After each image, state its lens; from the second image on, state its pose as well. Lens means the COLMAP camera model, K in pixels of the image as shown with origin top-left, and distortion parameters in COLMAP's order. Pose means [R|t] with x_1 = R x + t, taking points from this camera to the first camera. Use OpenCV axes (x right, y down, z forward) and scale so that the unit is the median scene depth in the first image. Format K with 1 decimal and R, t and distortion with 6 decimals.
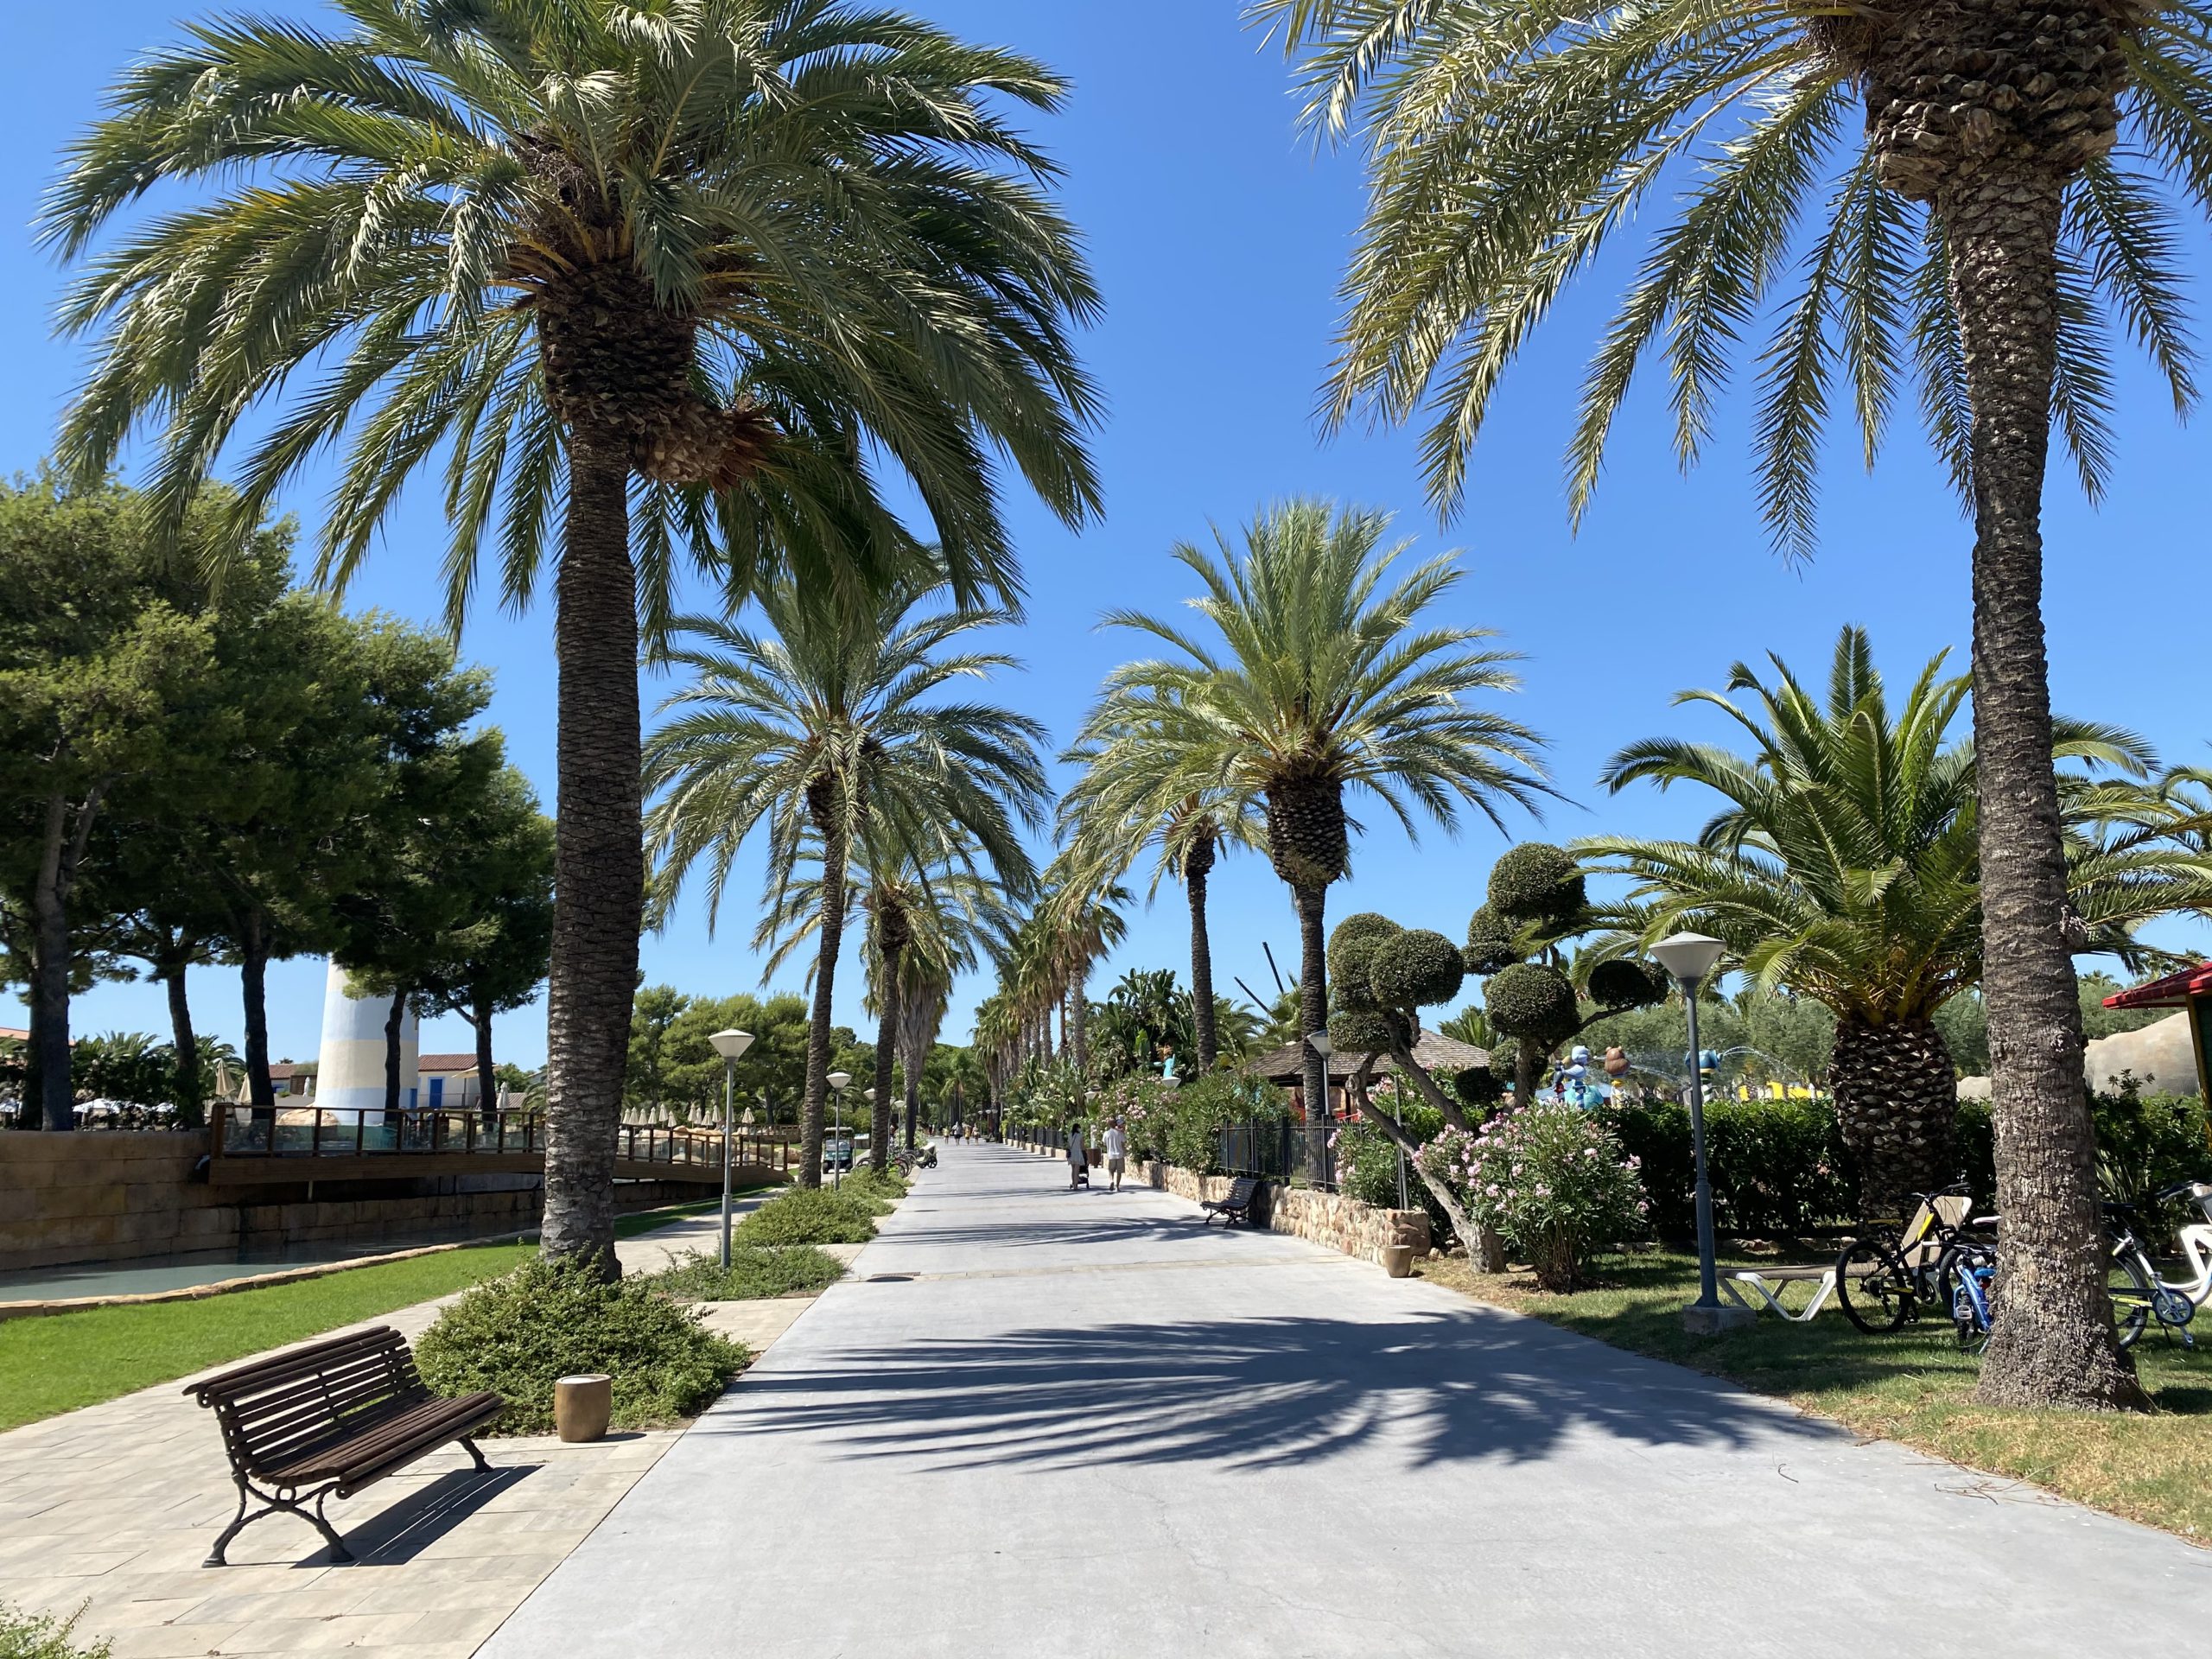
lens RADIAL K [[1690.0, 0, 1106.0], [0, 1690.0, 829.5], [0, 0, 1]] dist [-0.005231, -0.006670]
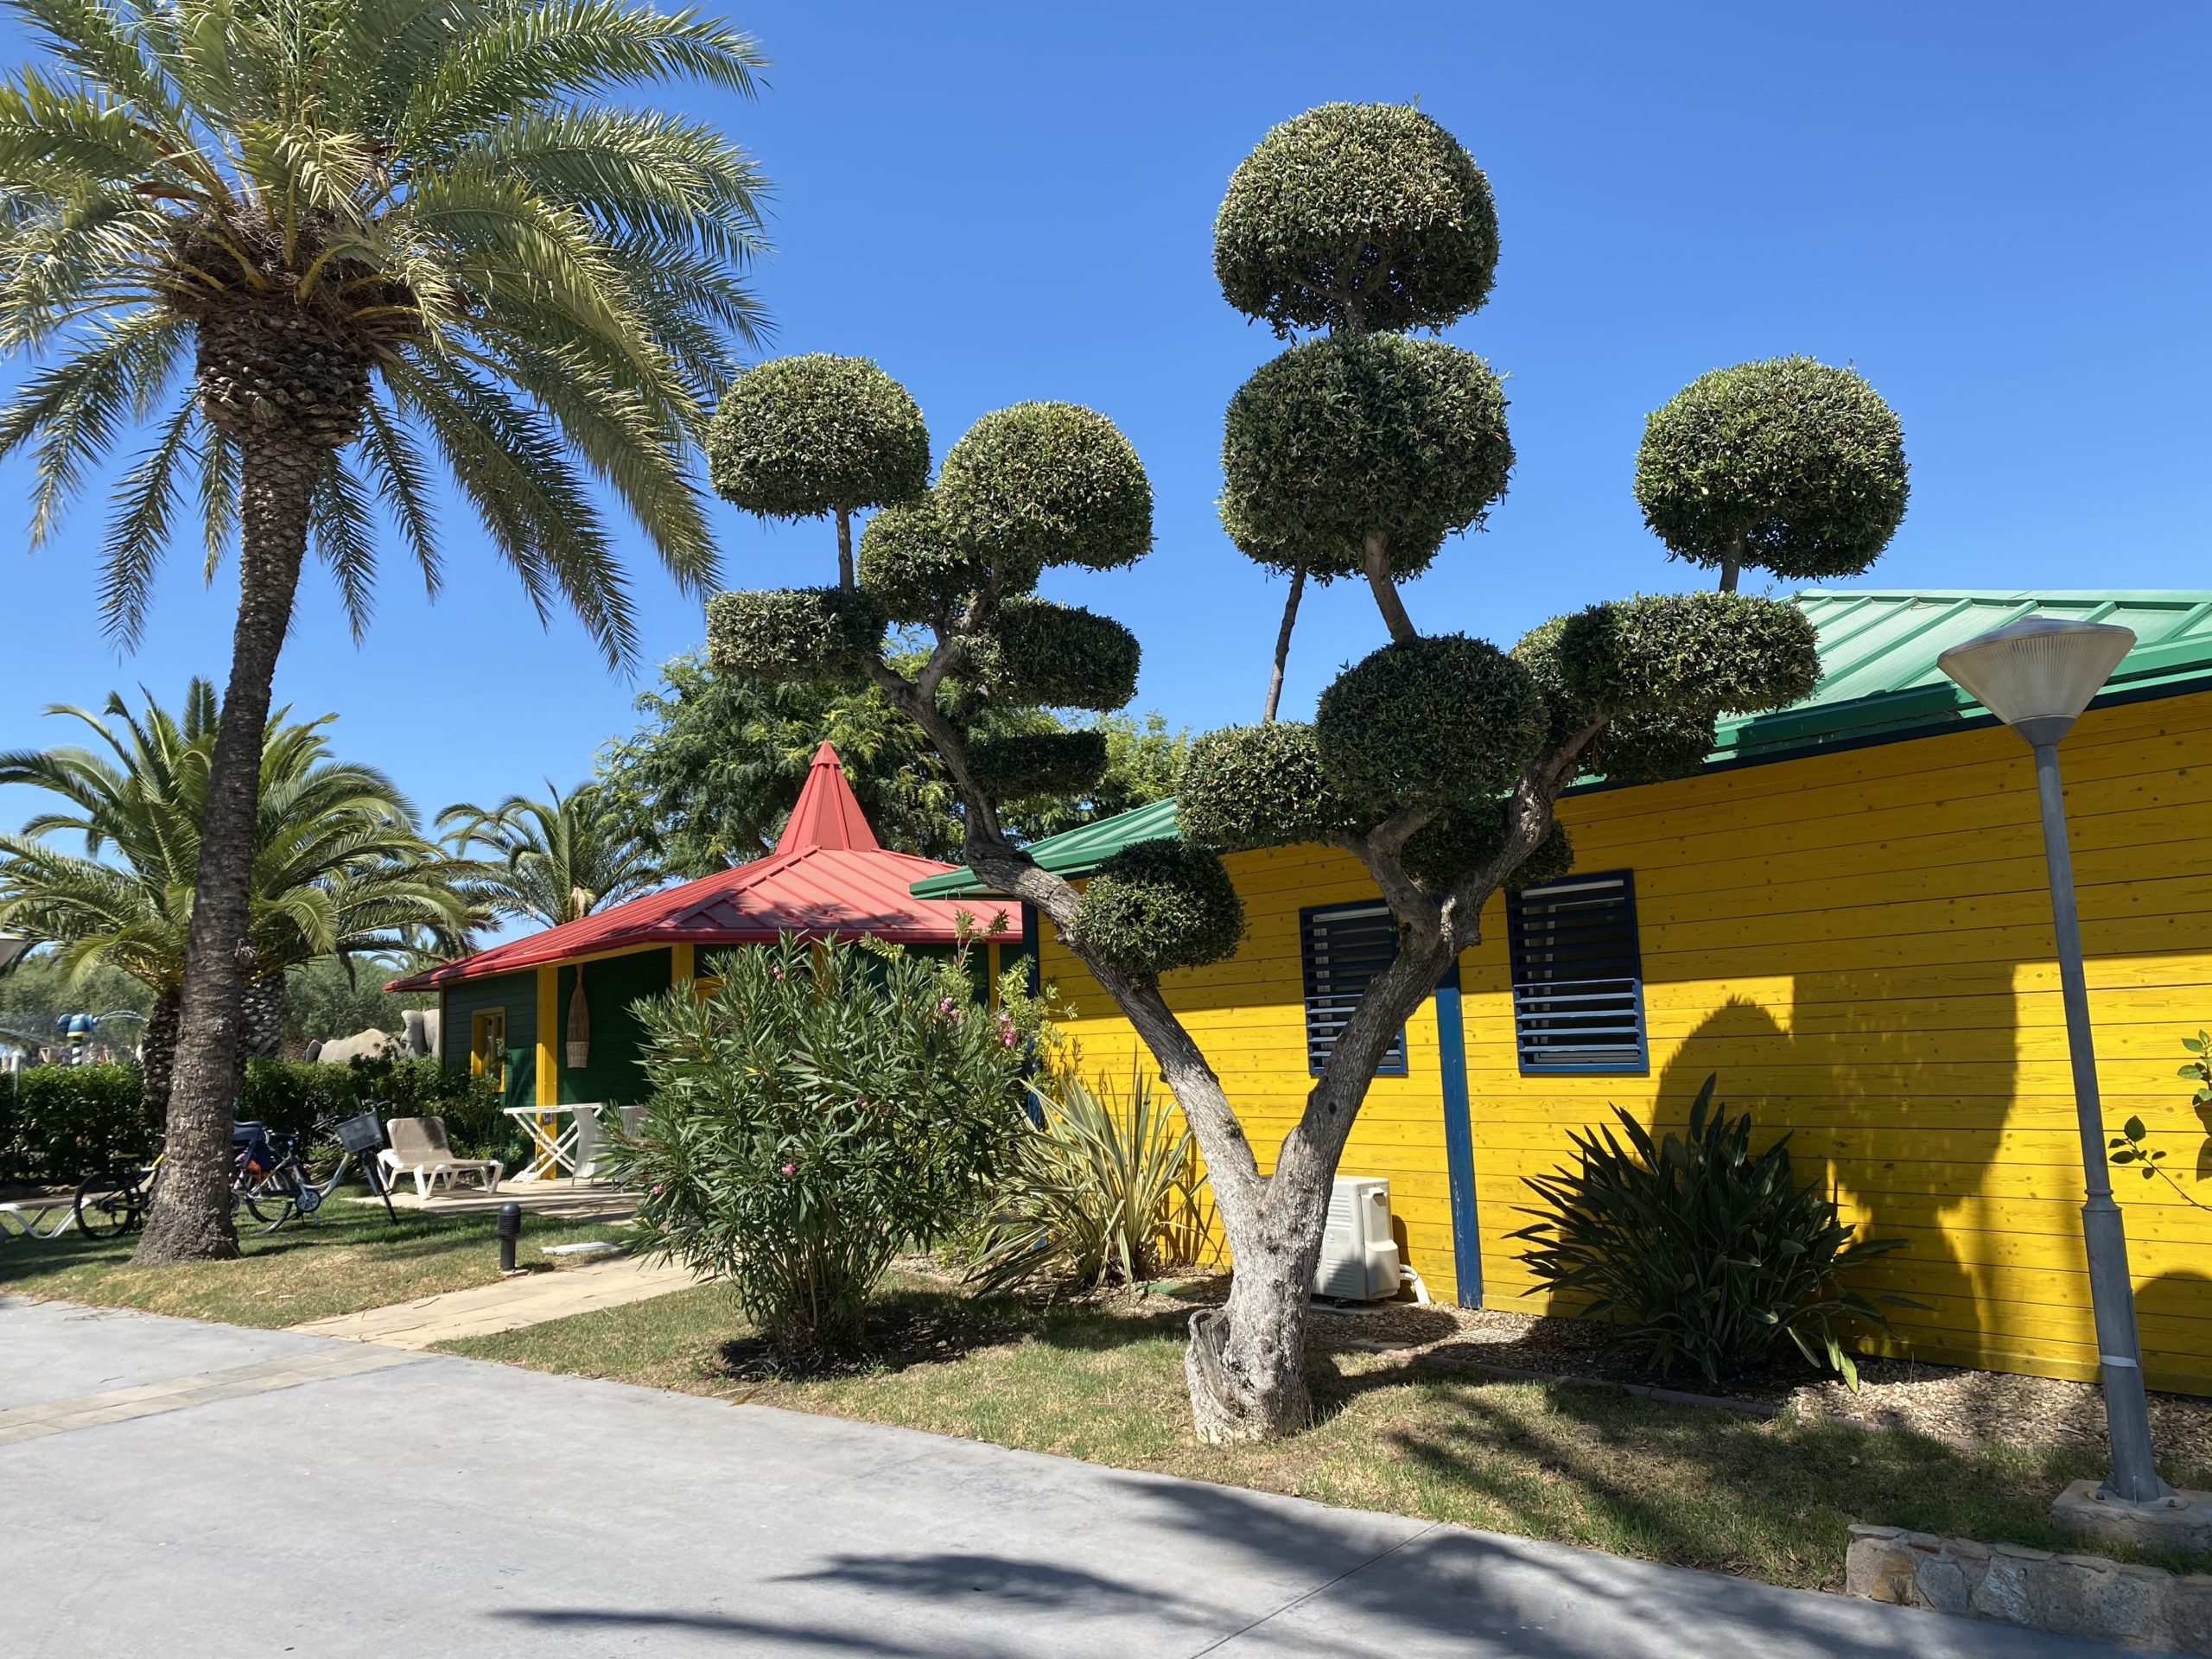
lens RADIAL K [[1738.7, 0, 1104.4], [0, 1738.7, 800.0], [0, 0, 1]] dist [0.031837, 0.001949]
pose [[0.672875, 0.101808, 0.732717, -0.078081], [-0.111183, 0.993152, -0.035892, -0.101238], [-0.731353, -0.057315, 0.679586, -0.598186]]
